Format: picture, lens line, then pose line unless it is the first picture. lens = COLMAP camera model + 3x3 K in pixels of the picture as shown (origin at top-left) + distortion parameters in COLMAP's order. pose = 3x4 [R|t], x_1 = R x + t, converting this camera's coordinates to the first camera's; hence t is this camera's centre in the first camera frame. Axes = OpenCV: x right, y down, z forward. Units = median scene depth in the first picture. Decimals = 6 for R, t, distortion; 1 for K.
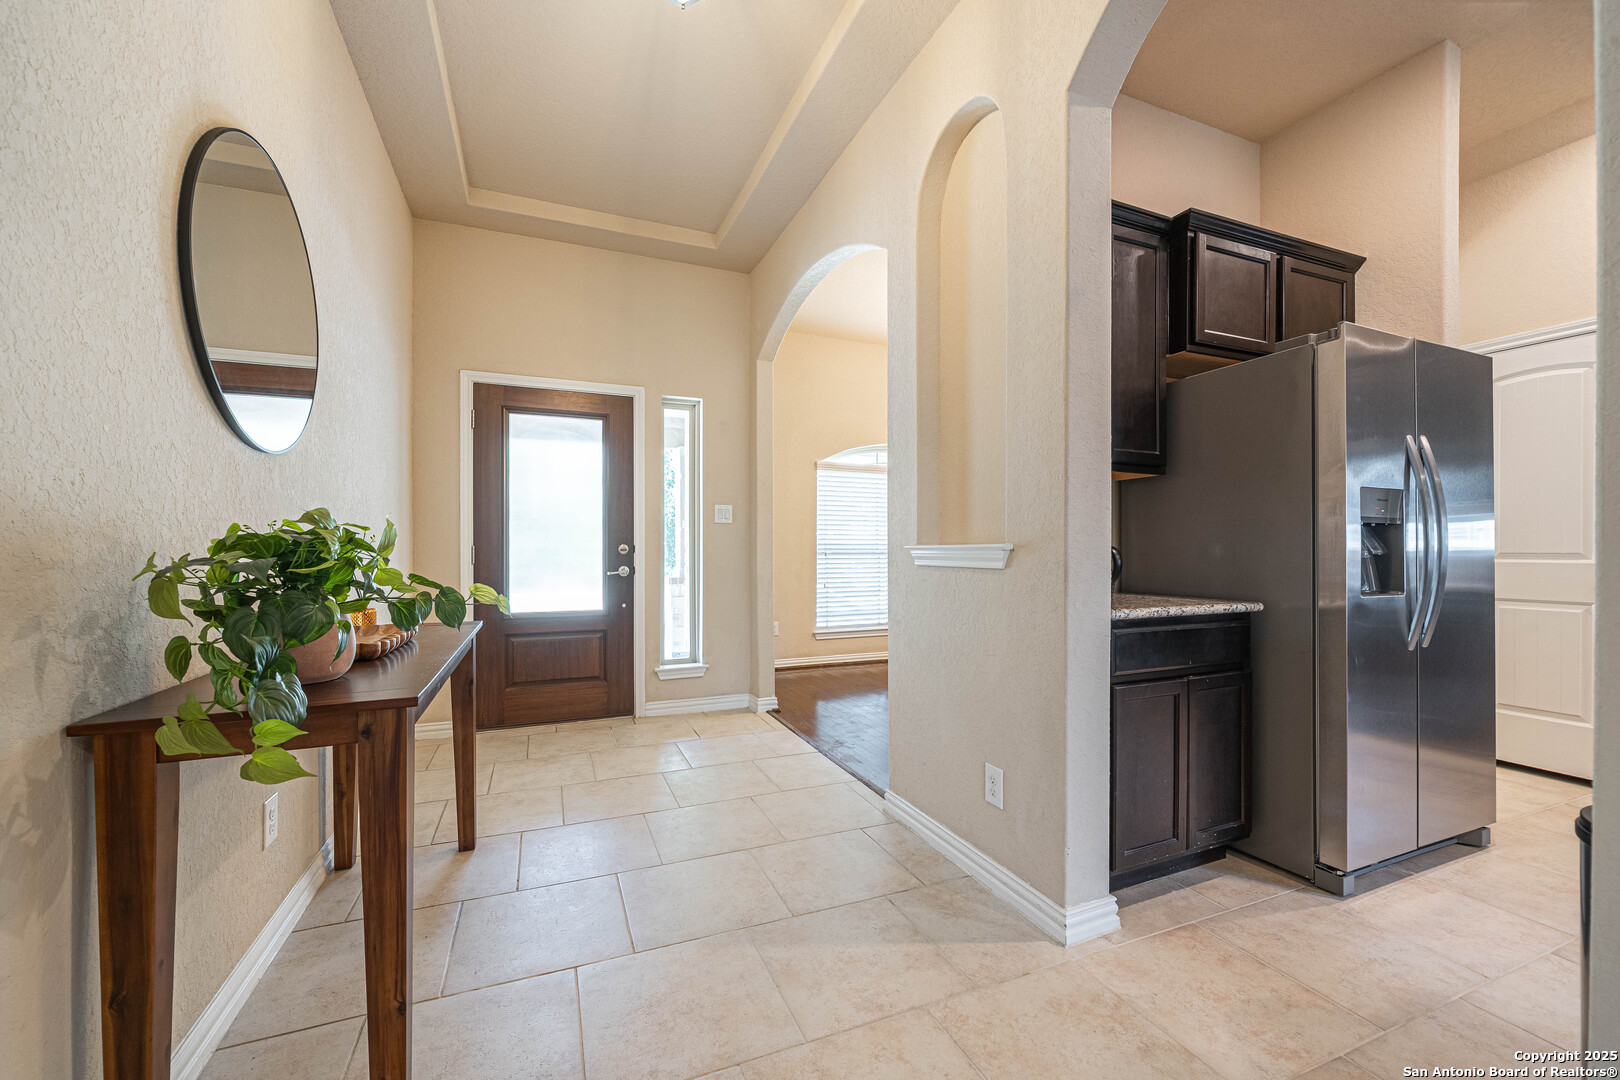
lens RADIAL K [[604.9, 0, 785.7], [0, 604.9, 553.8], [0, 0, 1]] dist [0.001394, 0.000128]
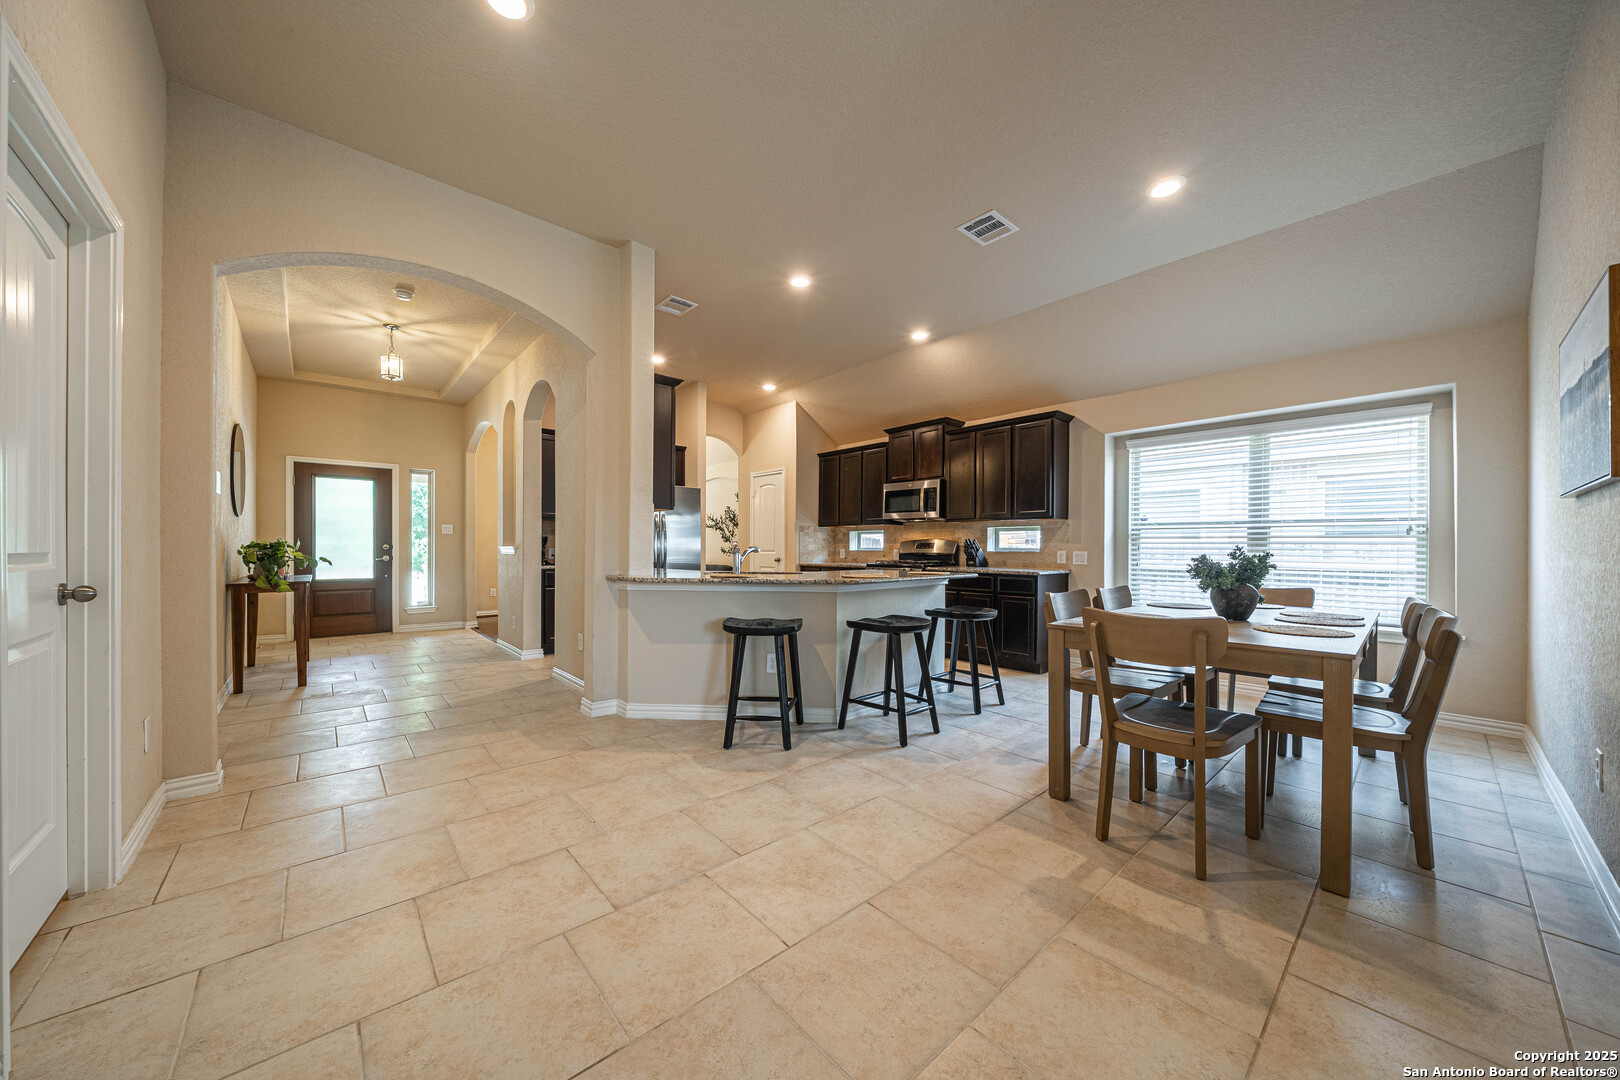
lens RADIAL K [[556.8, 0, 801.7], [0, 556.8, 549.8], [0, 0, 1]] dist [-0.003317, -0.000167]
pose [[0.943983, 0.002819, 0.329983, 0.405434], [-0.002963, 0.999996, -0.000066, -0.002416], [-0.329982, -0.000915, 0.943987, -1.130462]]
